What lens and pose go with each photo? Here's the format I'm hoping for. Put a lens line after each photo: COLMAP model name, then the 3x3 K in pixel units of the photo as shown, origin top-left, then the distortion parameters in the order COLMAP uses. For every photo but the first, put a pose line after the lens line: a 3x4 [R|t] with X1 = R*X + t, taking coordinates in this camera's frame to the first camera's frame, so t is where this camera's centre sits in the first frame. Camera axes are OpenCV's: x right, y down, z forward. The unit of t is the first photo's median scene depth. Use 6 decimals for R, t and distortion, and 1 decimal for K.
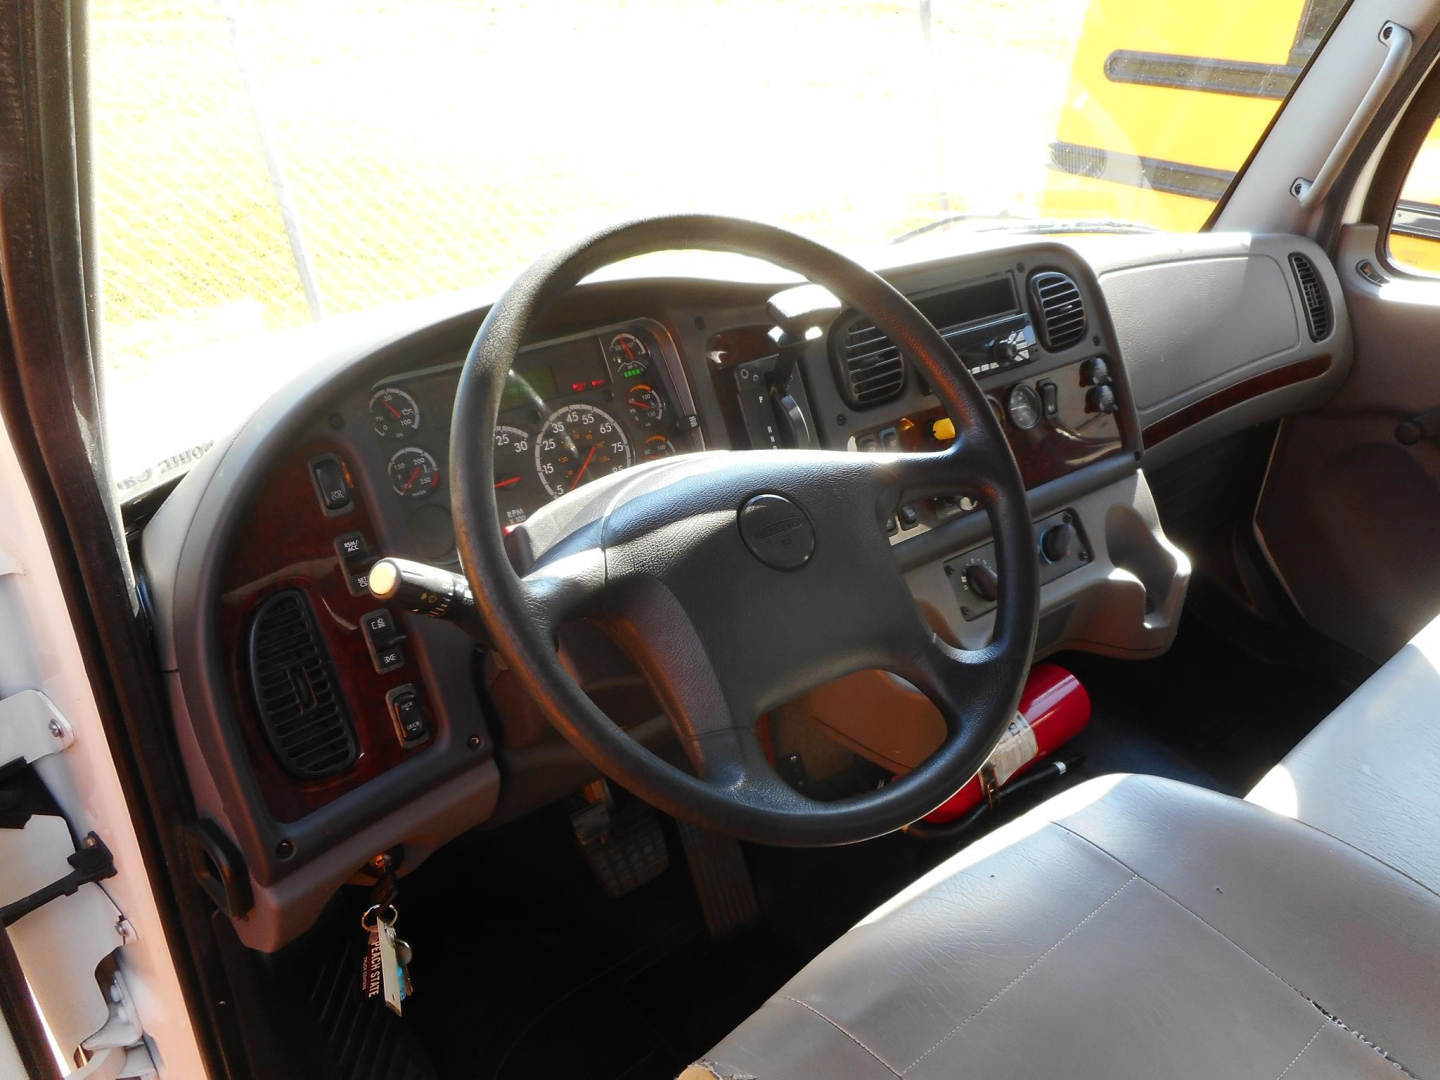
lens RADIAL K [[1076.2, 0, 720.0], [0, 1076.2, 540.0], [0, 0, 1]] dist [0.004915, 0.007342]
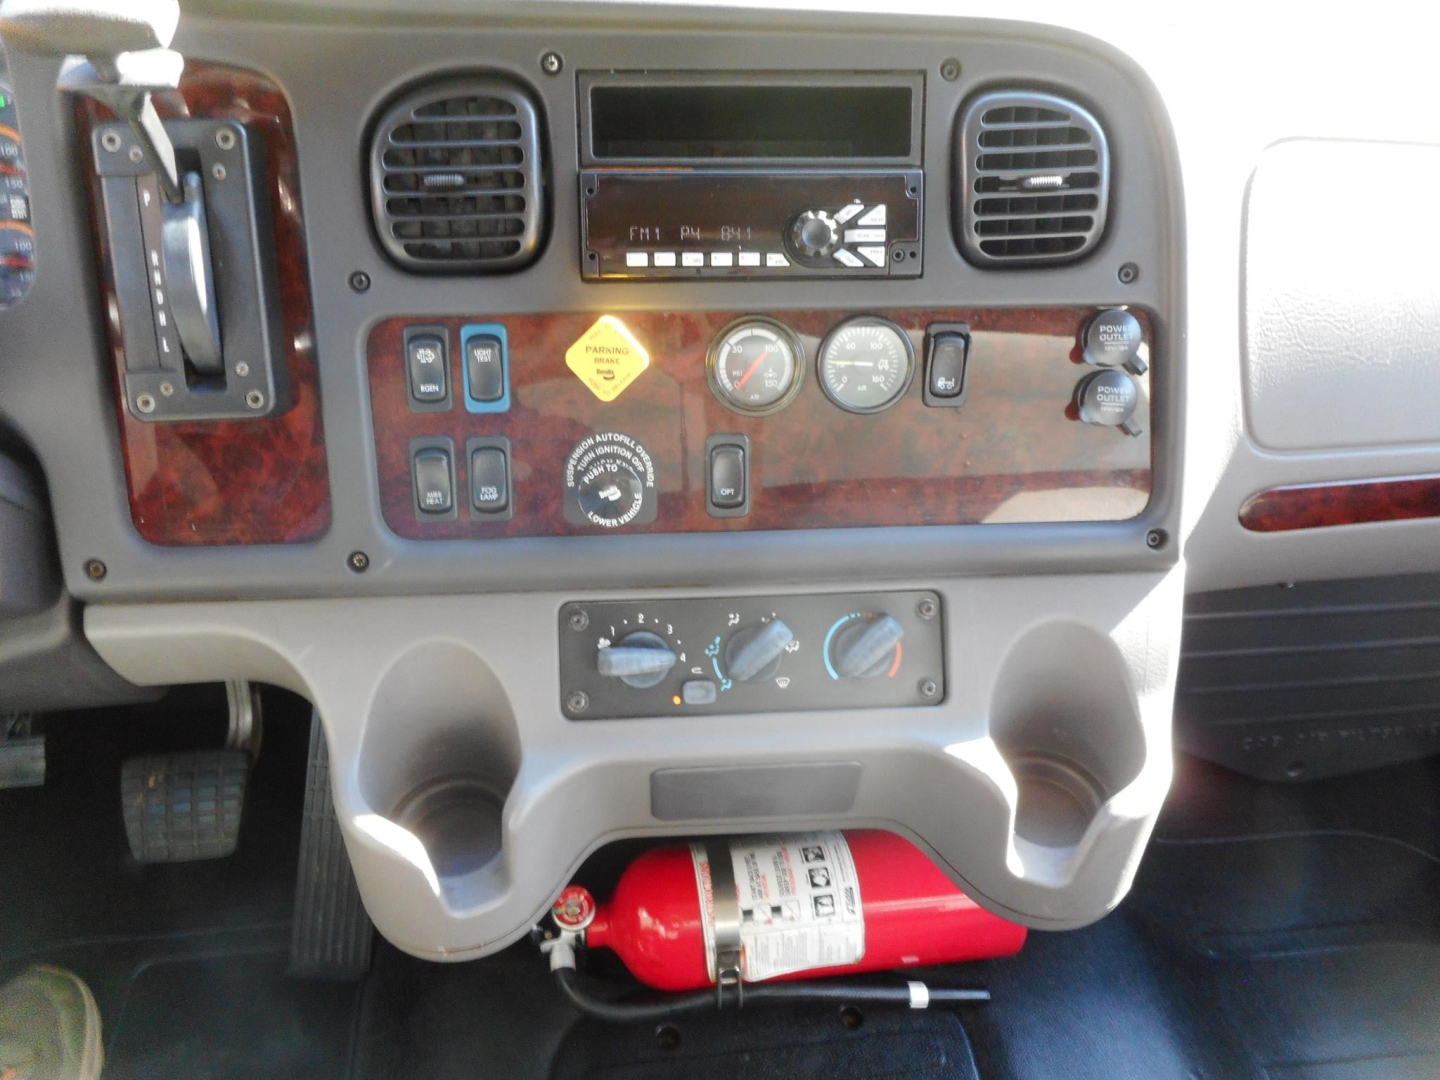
lens RADIAL K [[1076.2, 0, 720.0], [0, 1076.2, 540.0], [0, 0, 1]] dist [0.004915, 0.007342]
pose [[0.834980, 0.347931, -0.426325, 0.613285], [-0.278252, 0.935352, 0.218385, -0.183375], [0.474747, -0.063721, 0.877813, 0.717143]]
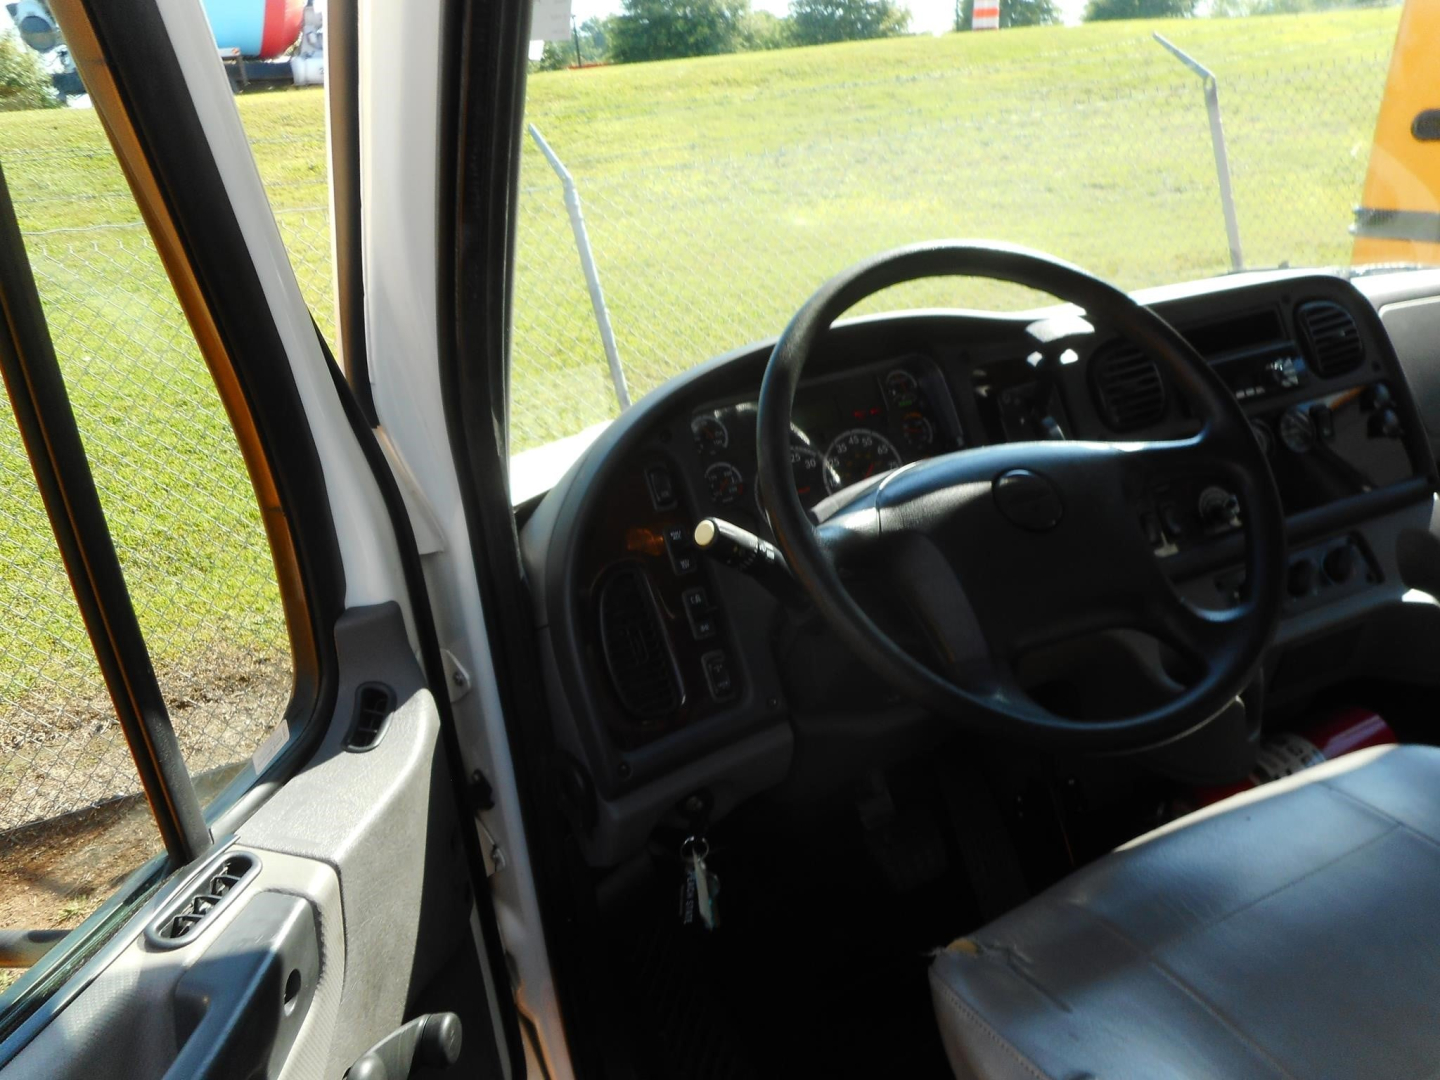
lens RADIAL K [[1076.2, 0, 720.0], [0, 1076.2, 540.0], [0, 0, 1]] dist [0.004915, 0.007342]
pose [[0.965054, -0.021598, -0.261161, 0.026184], [-0.007304, 0.993994, -0.109191, 0.126068], [0.261951, 0.107283, 0.959100, -0.151252]]
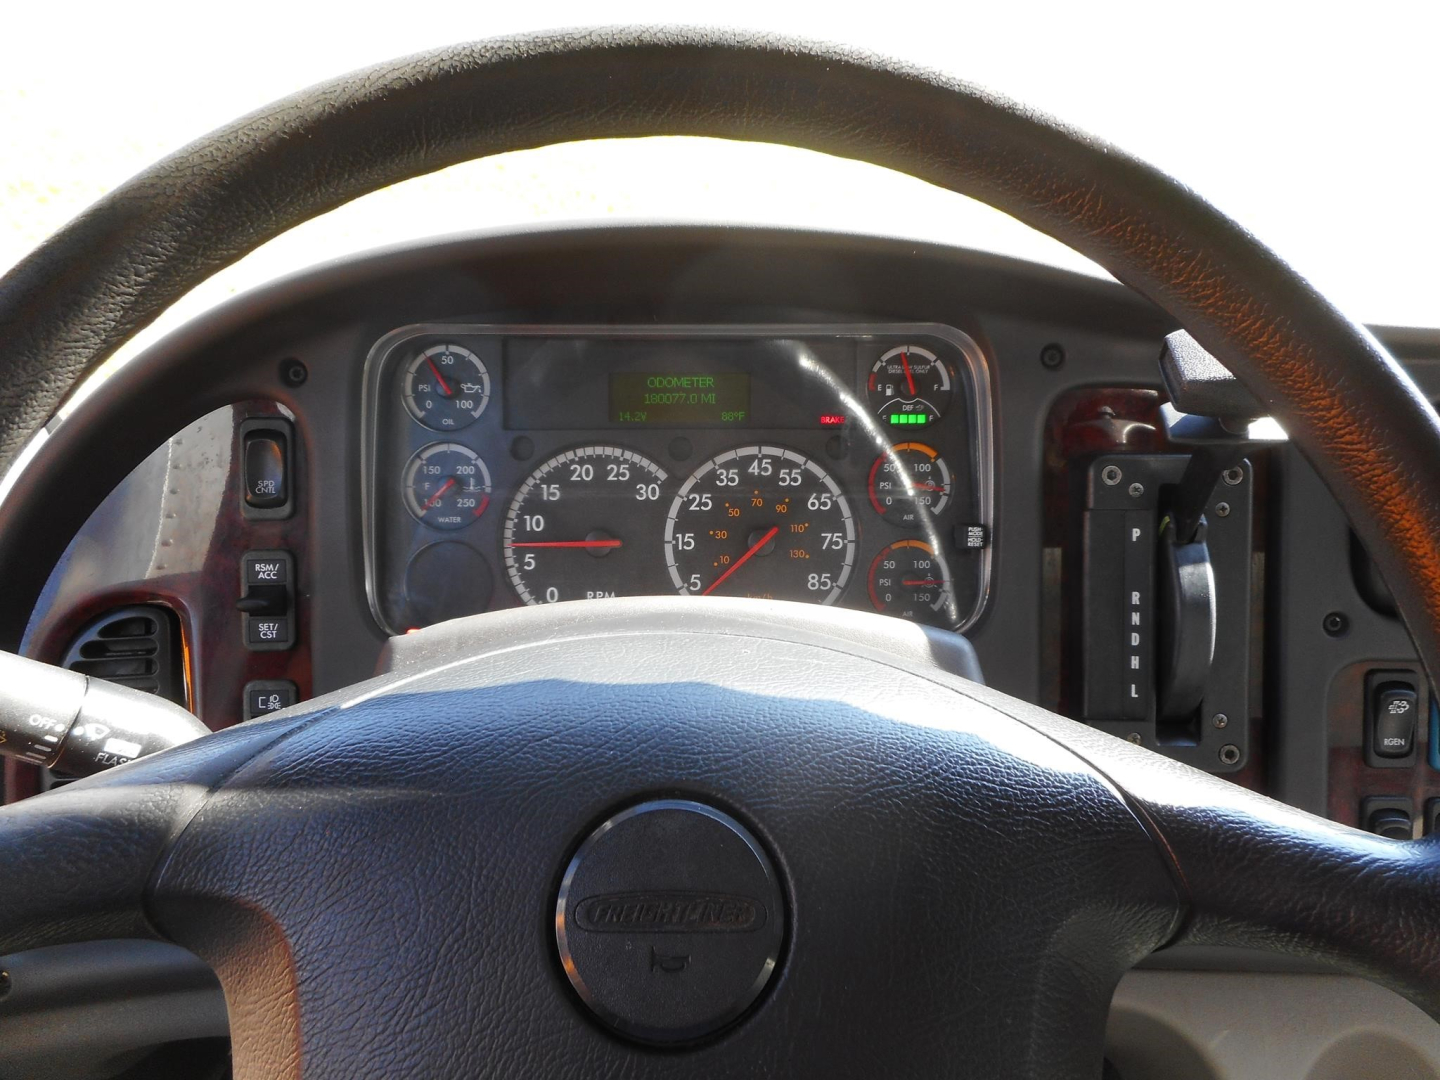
lens RADIAL K [[1076.2, 0, 720.0], [0, 1076.2, 540.0], [0, 0, 1]] dist [0.004915, 0.007342]
pose [[0.779793, 0.298674, -0.550197, 0.174495], [-0.299246, 0.949782, 0.091467, -0.126830], [0.549886, 0.093319, 0.830010, 0.536157]]
